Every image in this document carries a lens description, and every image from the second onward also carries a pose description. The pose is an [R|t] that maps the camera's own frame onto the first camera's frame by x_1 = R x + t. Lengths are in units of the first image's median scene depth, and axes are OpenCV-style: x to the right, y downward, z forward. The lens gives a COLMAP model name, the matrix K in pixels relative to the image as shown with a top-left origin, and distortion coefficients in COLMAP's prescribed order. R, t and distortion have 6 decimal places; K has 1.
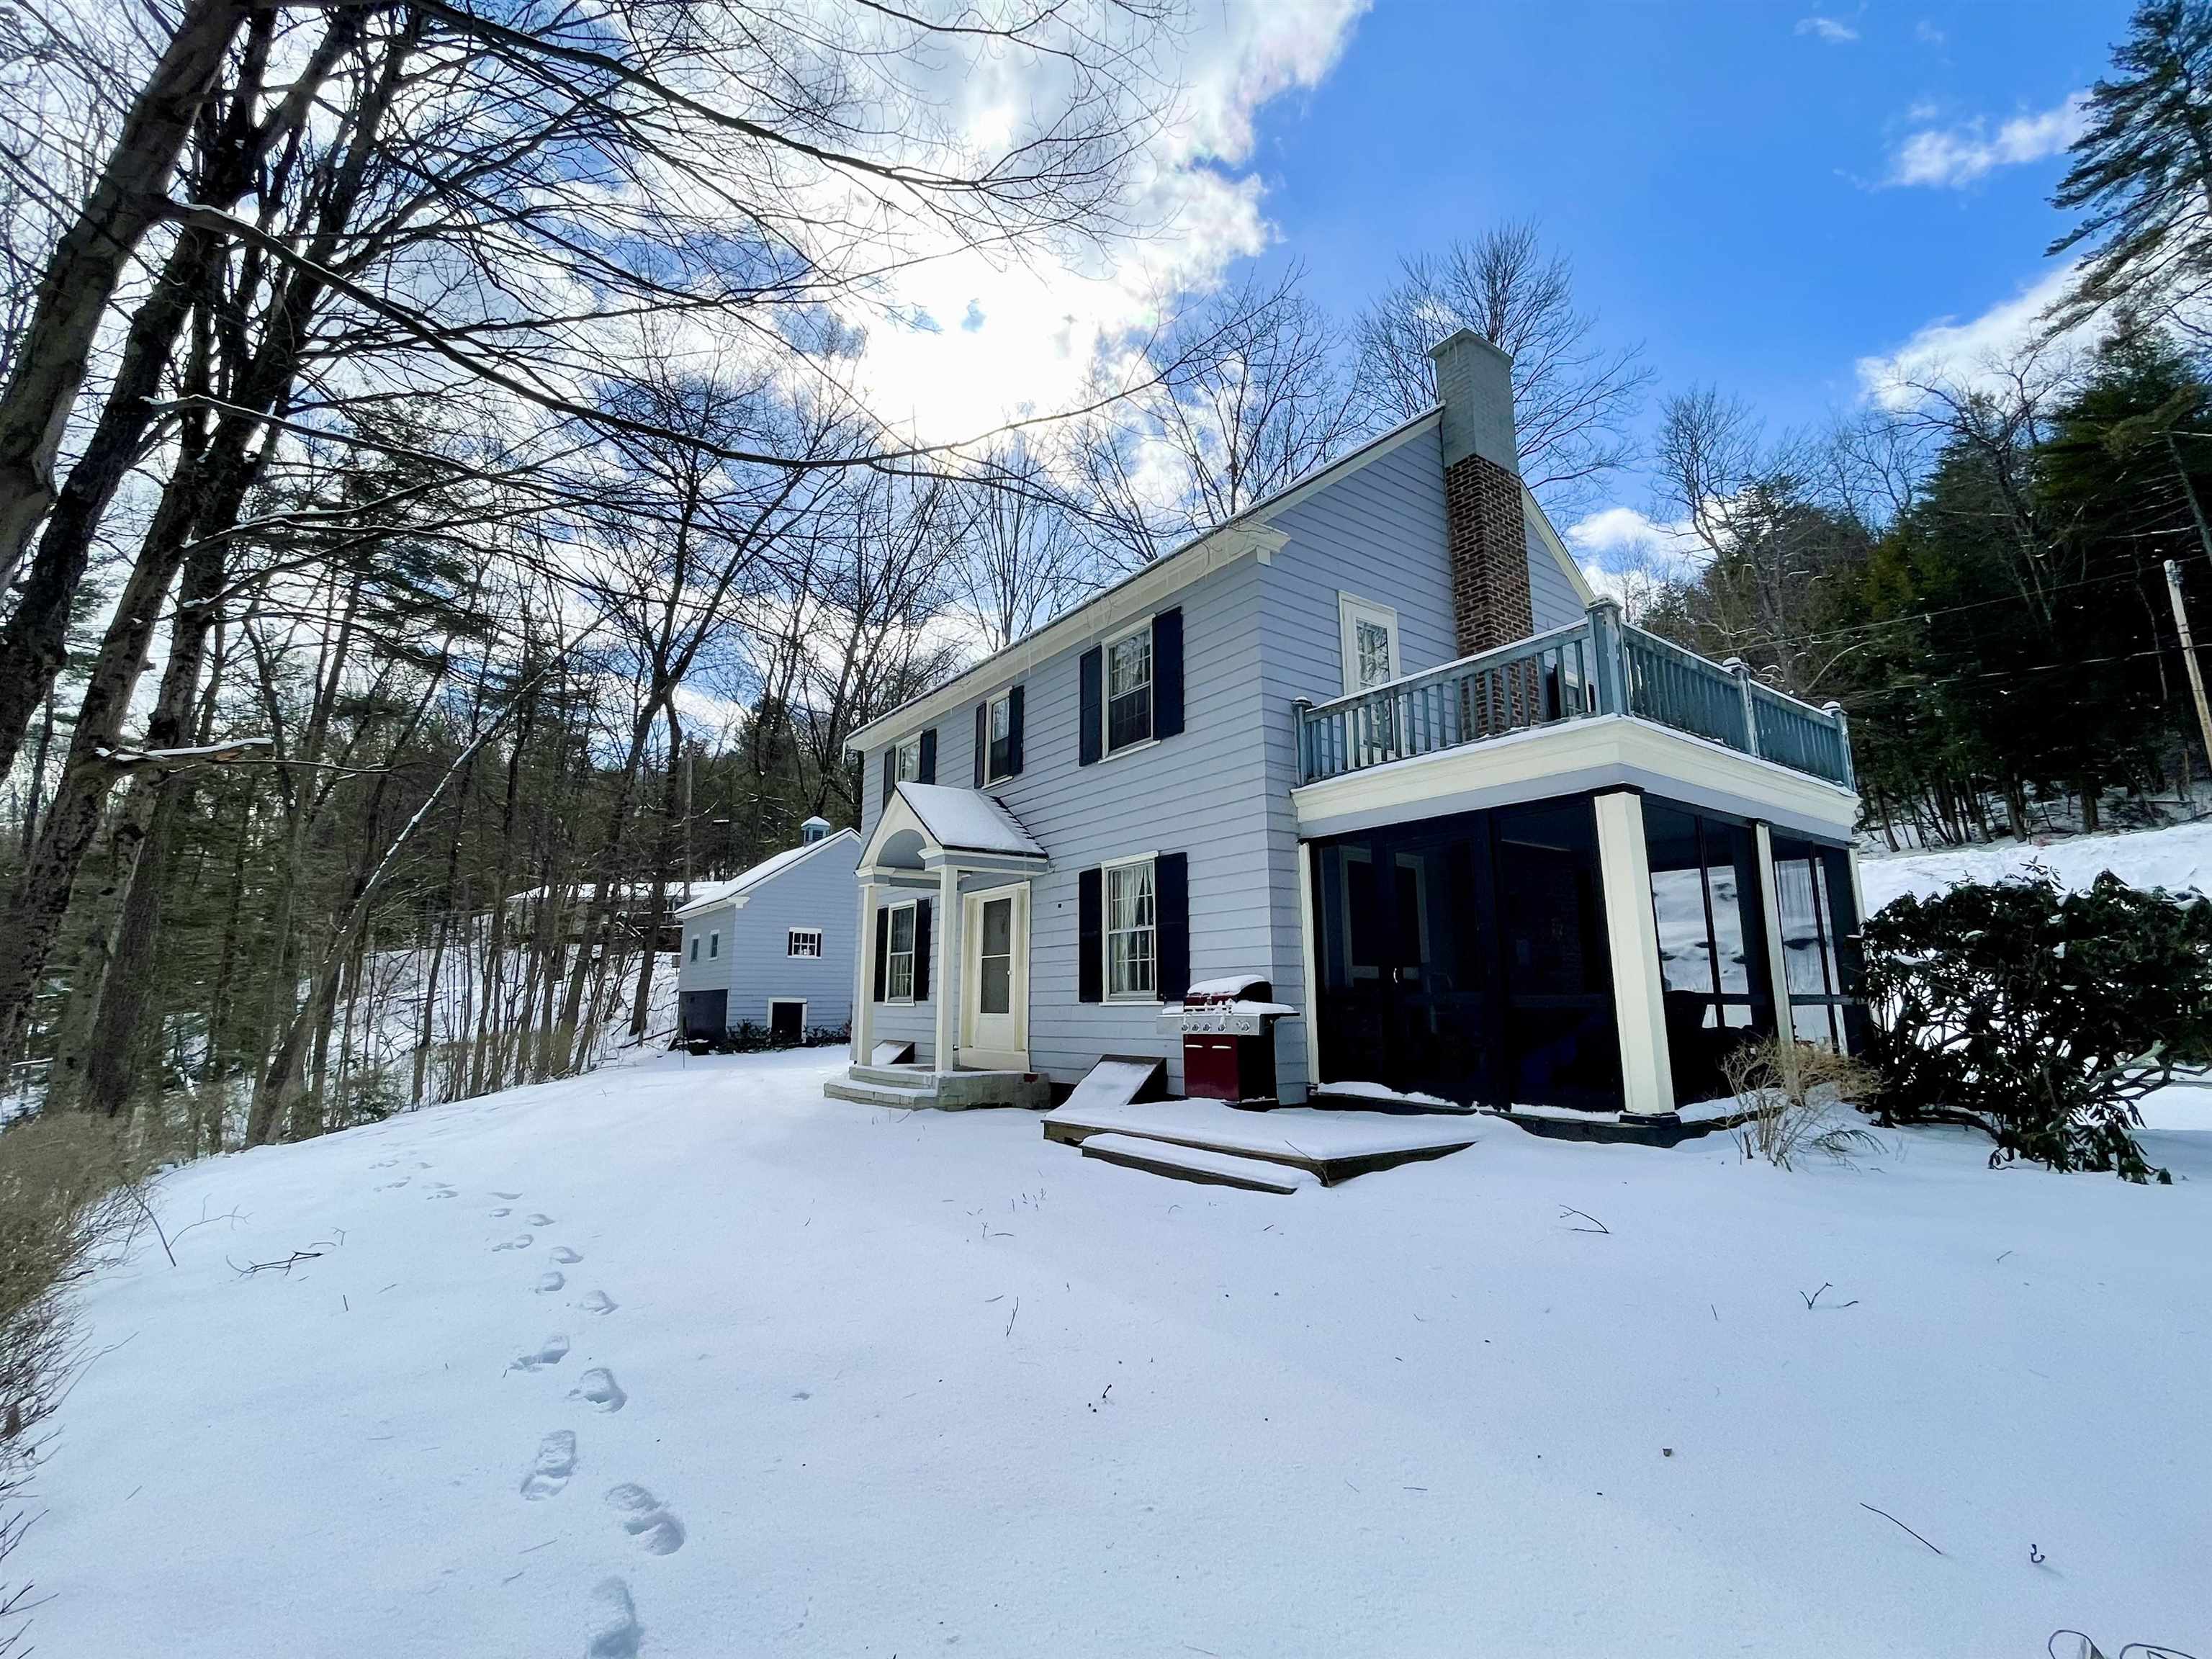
lens RADIAL K [[959.9, 0, 1106.0], [0, 959.9, 829.5], [0, 0, 1]] dist [-0.000162, -0.000010]
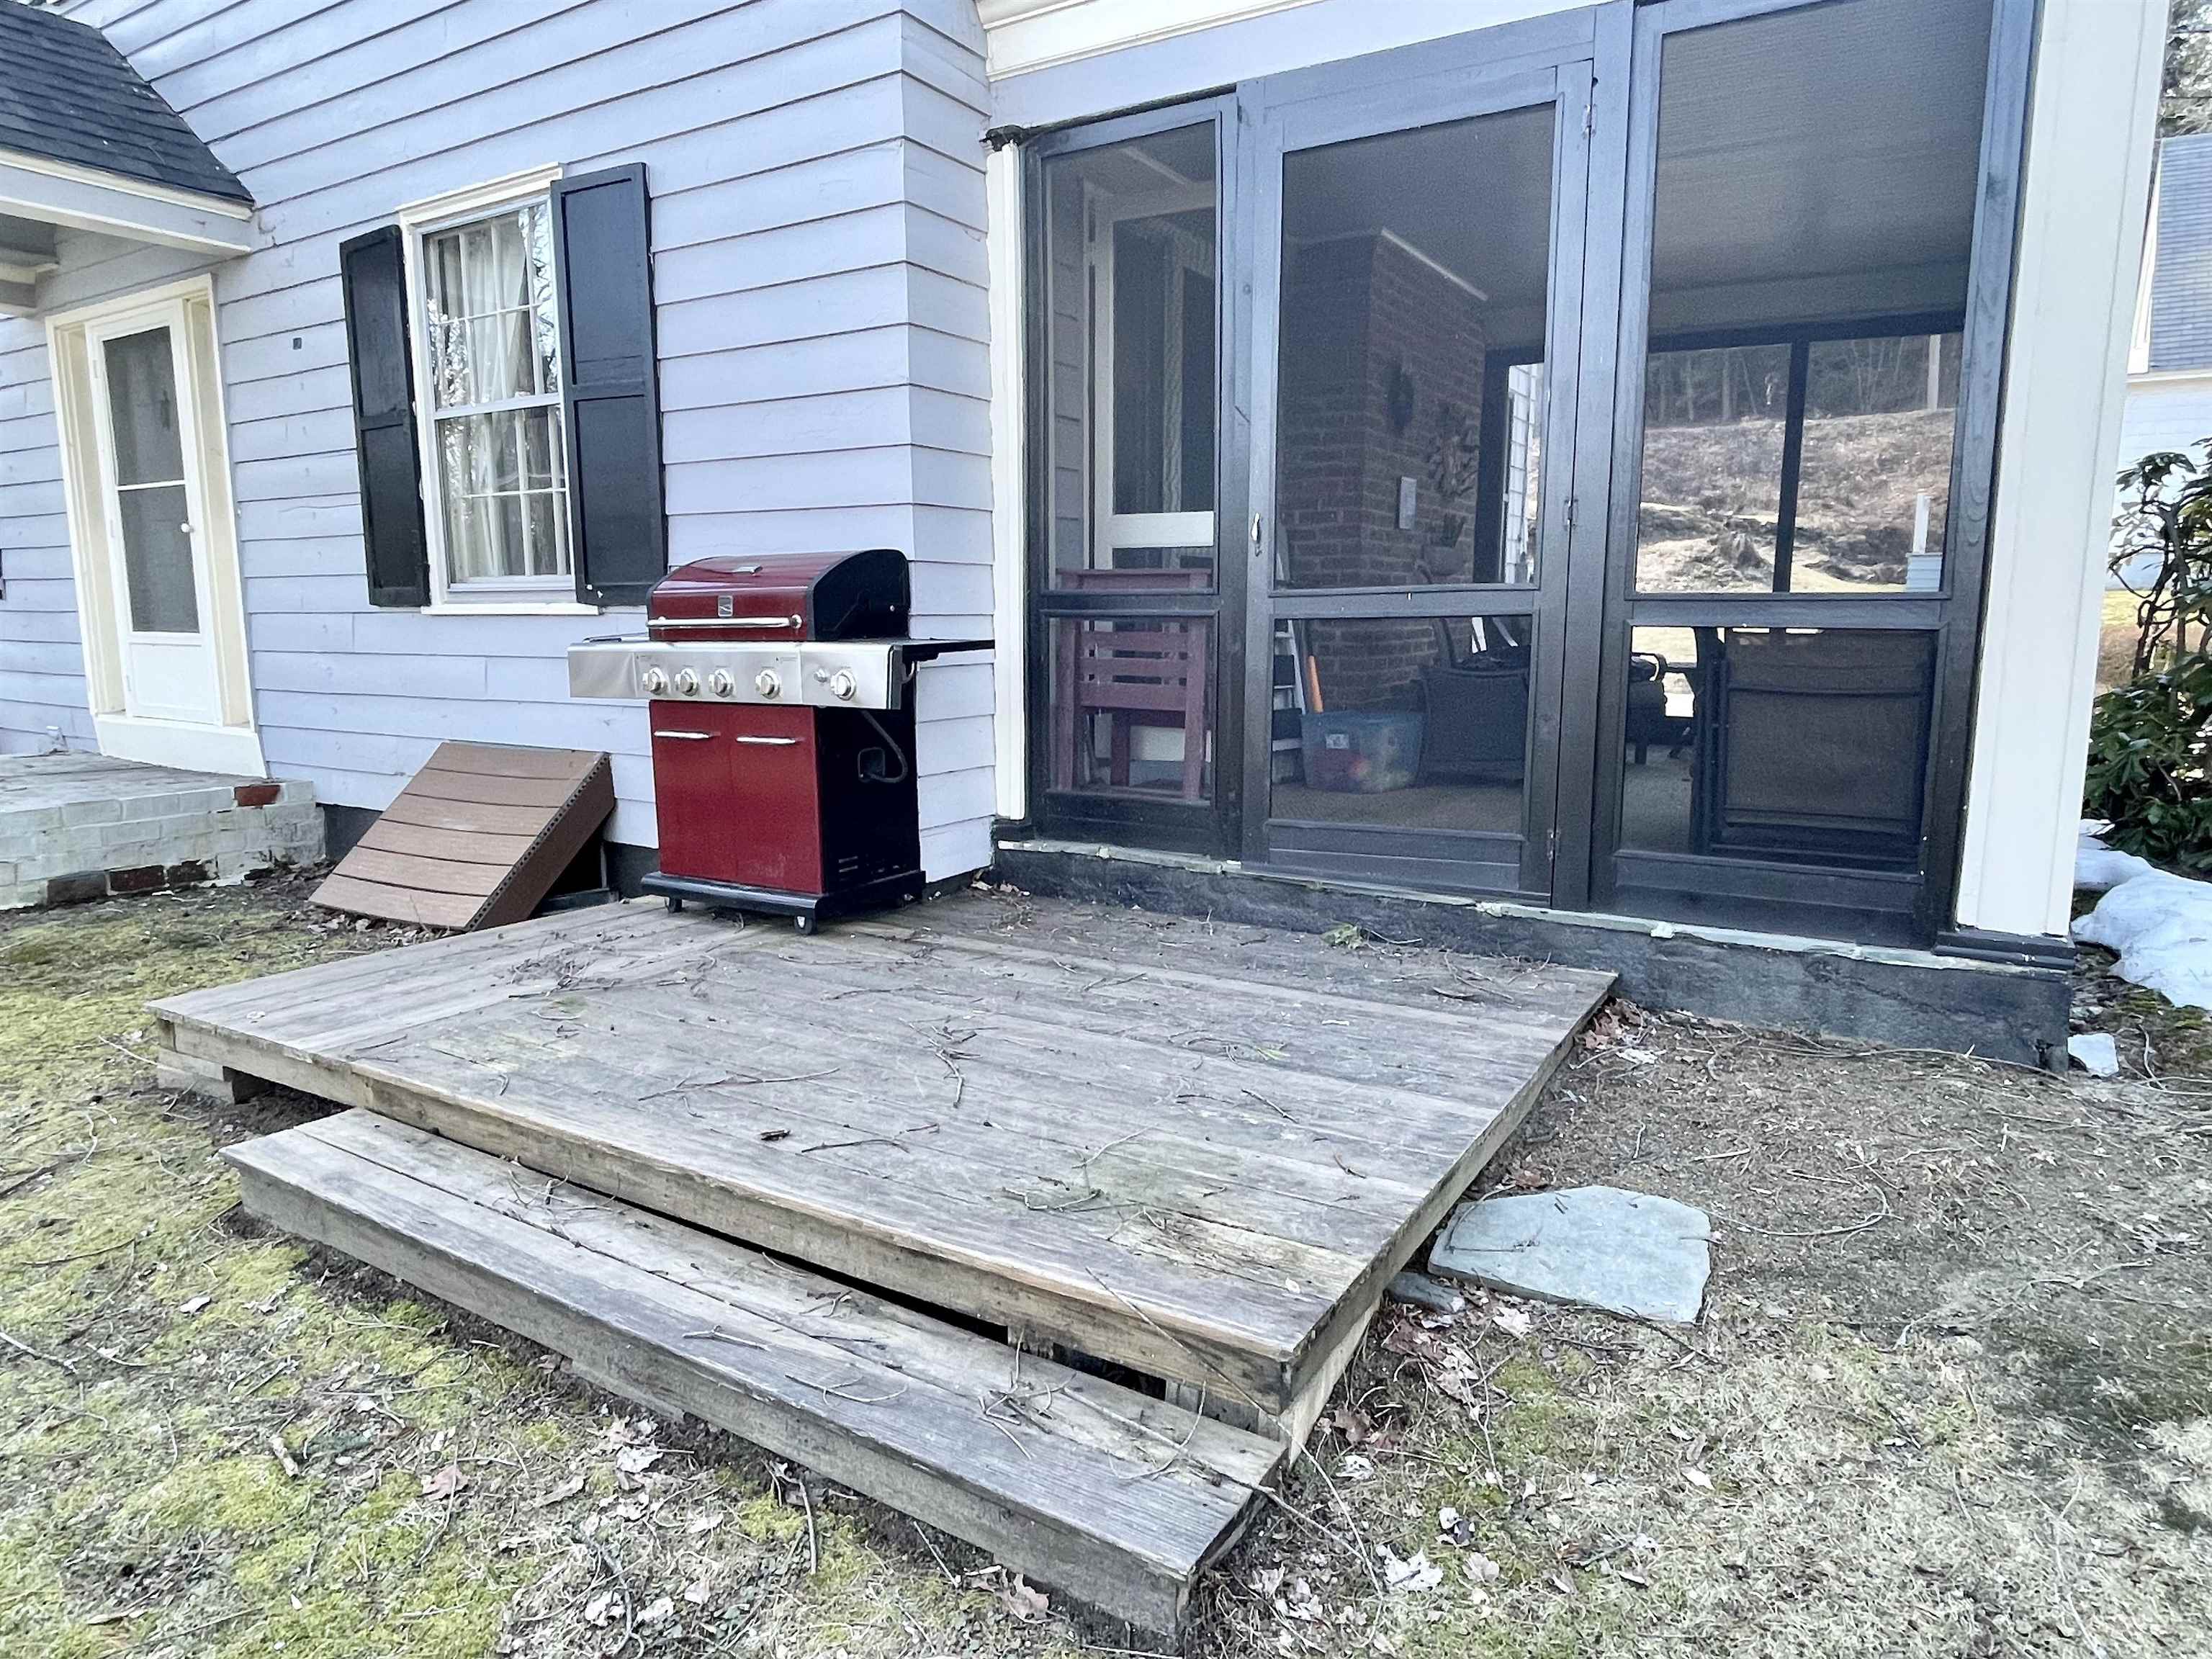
lens RADIAL K [[1324.7, 0, 1106.0], [0, 1324.7, 829.5], [0, 0, 1]] dist [-0.005402, -0.000344]
pose [[0.923573, -0.061020, 0.378537, 0.041829], [-0.072517, 0.941639, 0.328722, 0.077511], [-0.376503, -0.331049, 0.865247, 0.448020]]
